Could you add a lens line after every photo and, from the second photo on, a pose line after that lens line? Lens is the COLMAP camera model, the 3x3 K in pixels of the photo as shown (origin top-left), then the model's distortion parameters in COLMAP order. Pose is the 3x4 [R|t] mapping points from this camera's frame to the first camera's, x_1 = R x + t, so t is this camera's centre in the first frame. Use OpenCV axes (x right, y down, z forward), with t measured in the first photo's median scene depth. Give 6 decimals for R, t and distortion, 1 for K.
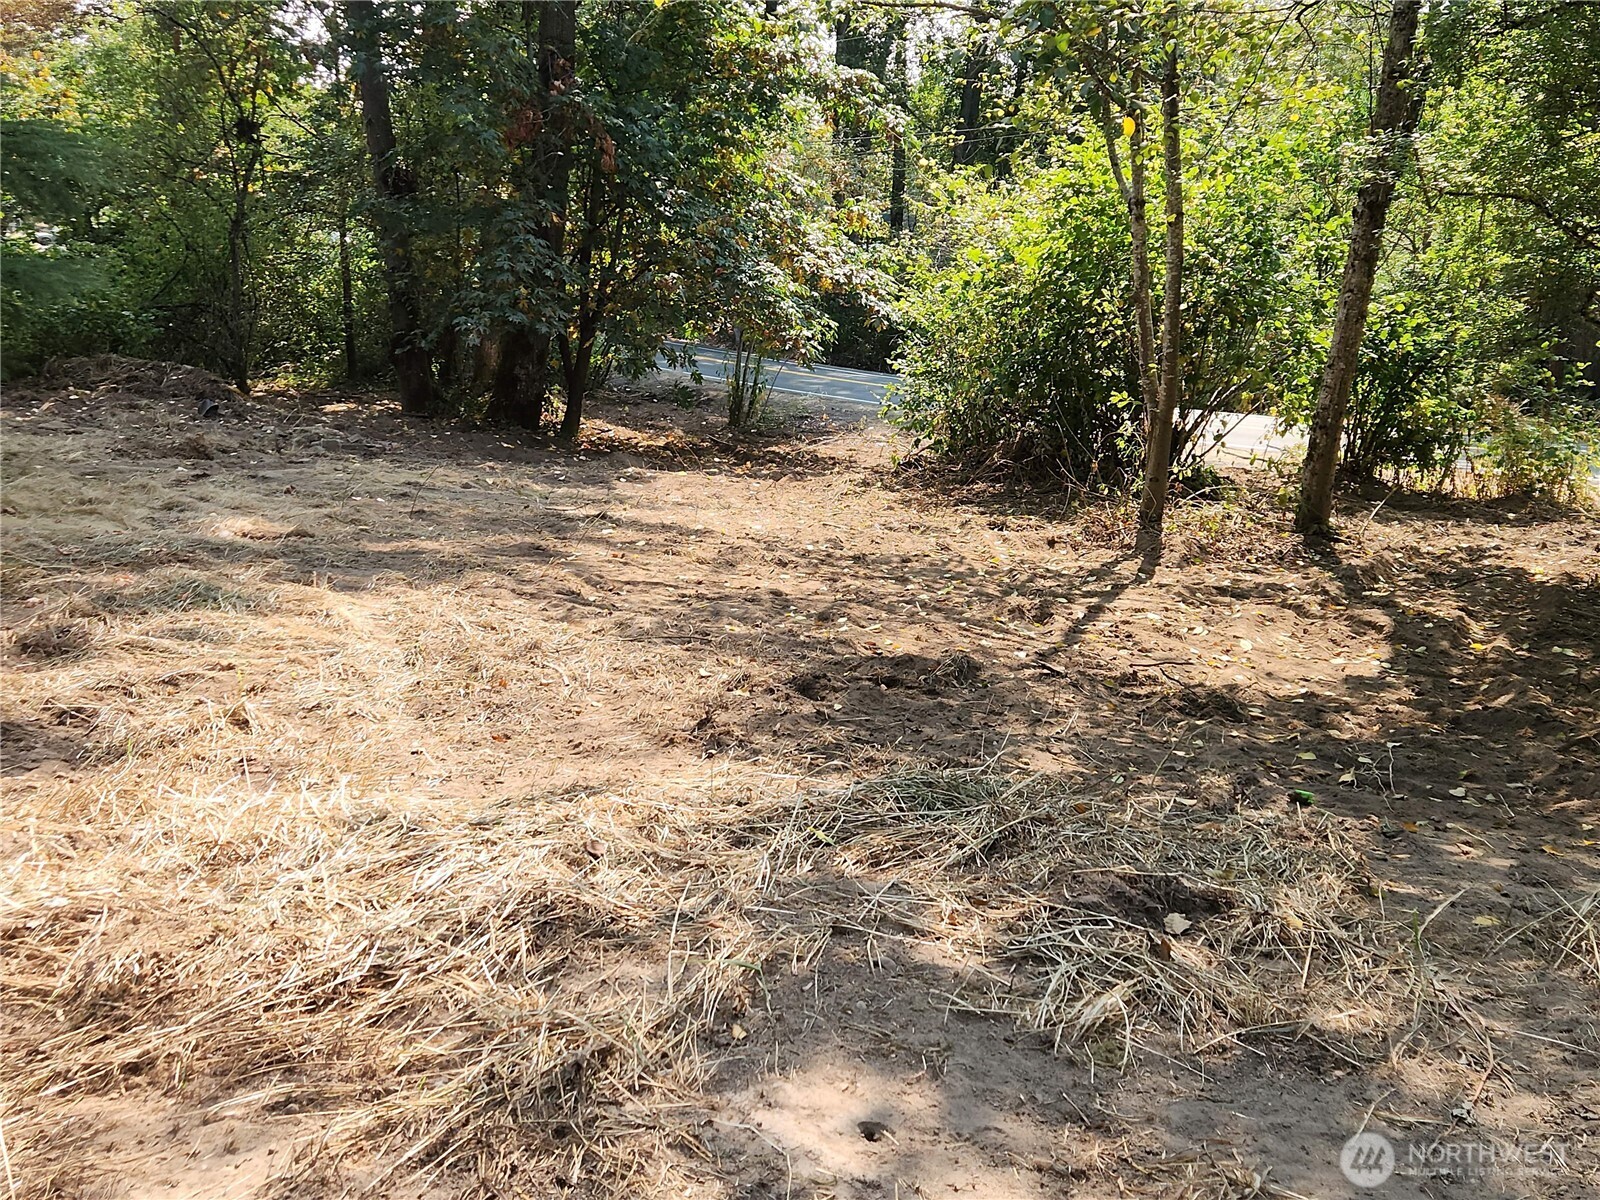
lens RADIAL K [[1835.2, 0, 793.2], [0, 1835.2, 600.2], [0, 0, 1]] dist [0.078327, -0.065304]
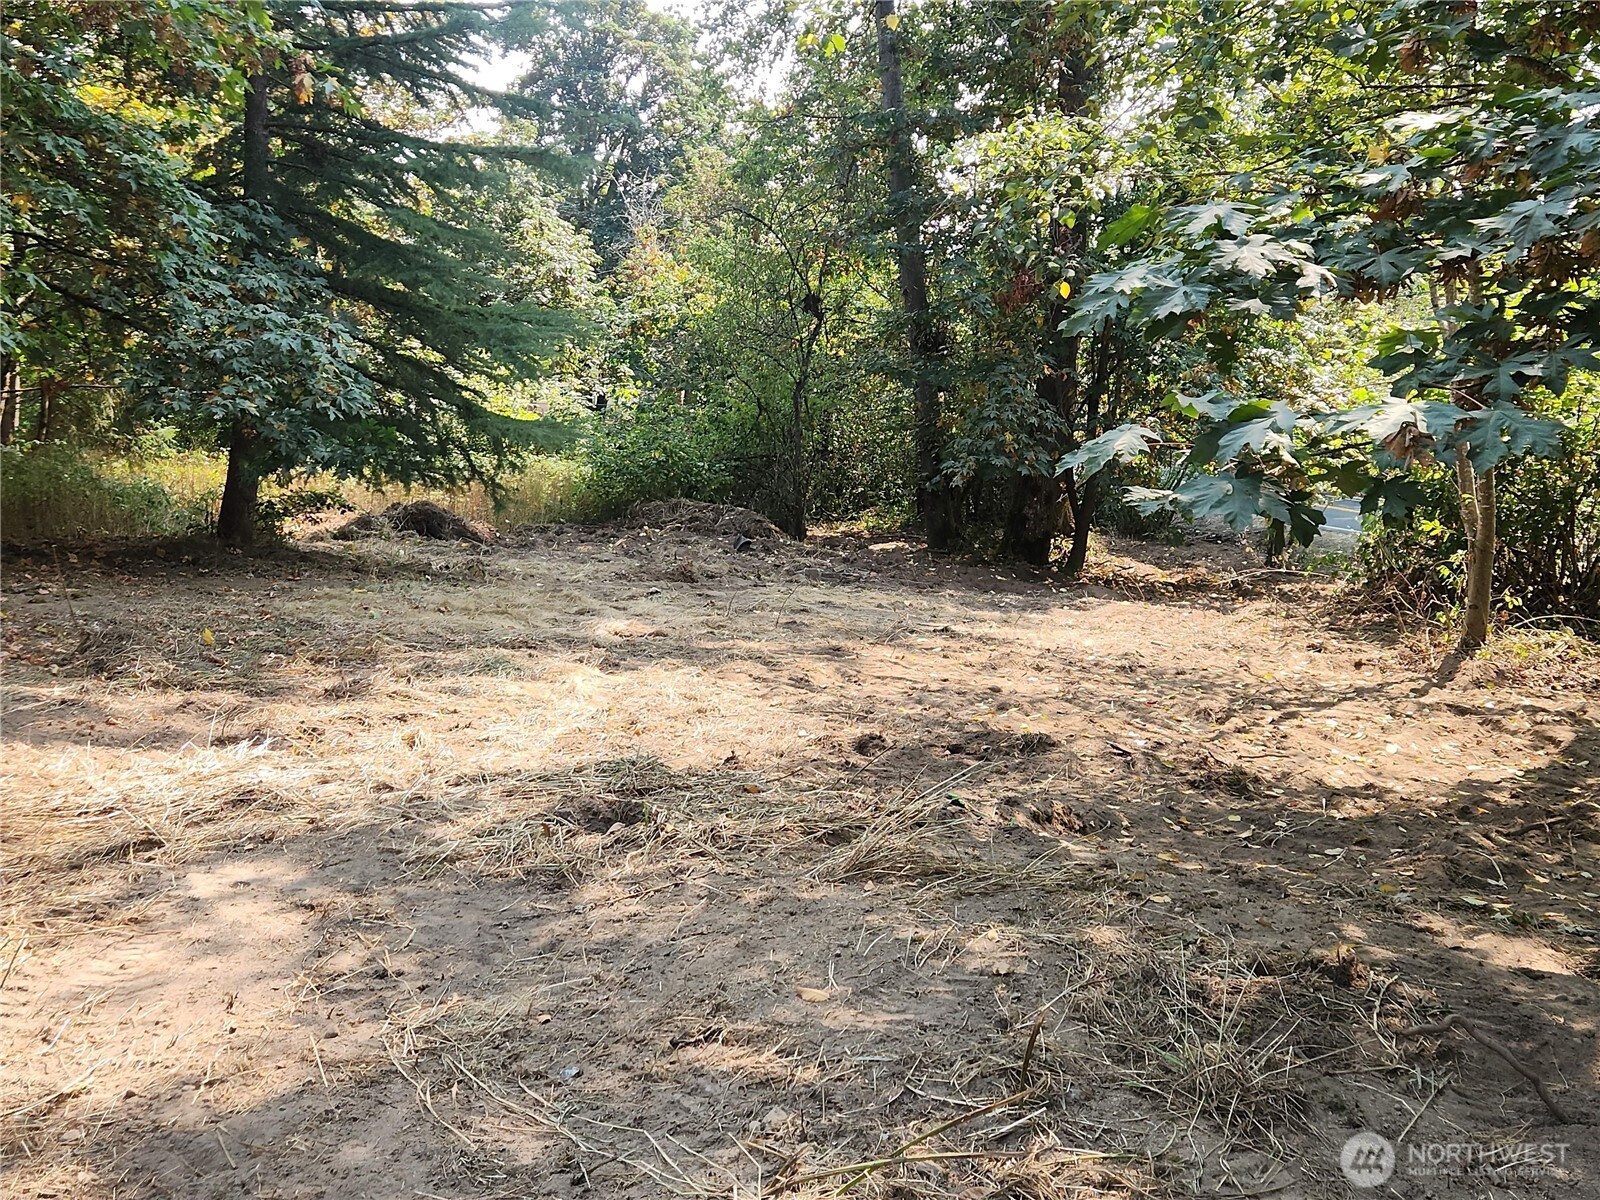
lens RADIAL K [[1835.2, 0, 793.2], [0, 1835.2, 600.2], [0, 0, 1]] dist [0.078327, -0.065304]
pose [[0.934683, 0.015168, -0.355158, 0.114131], [-0.043412, 0.996482, -0.071692, 0.011422], [0.352821, 0.082428, 0.932053, -0.049706]]
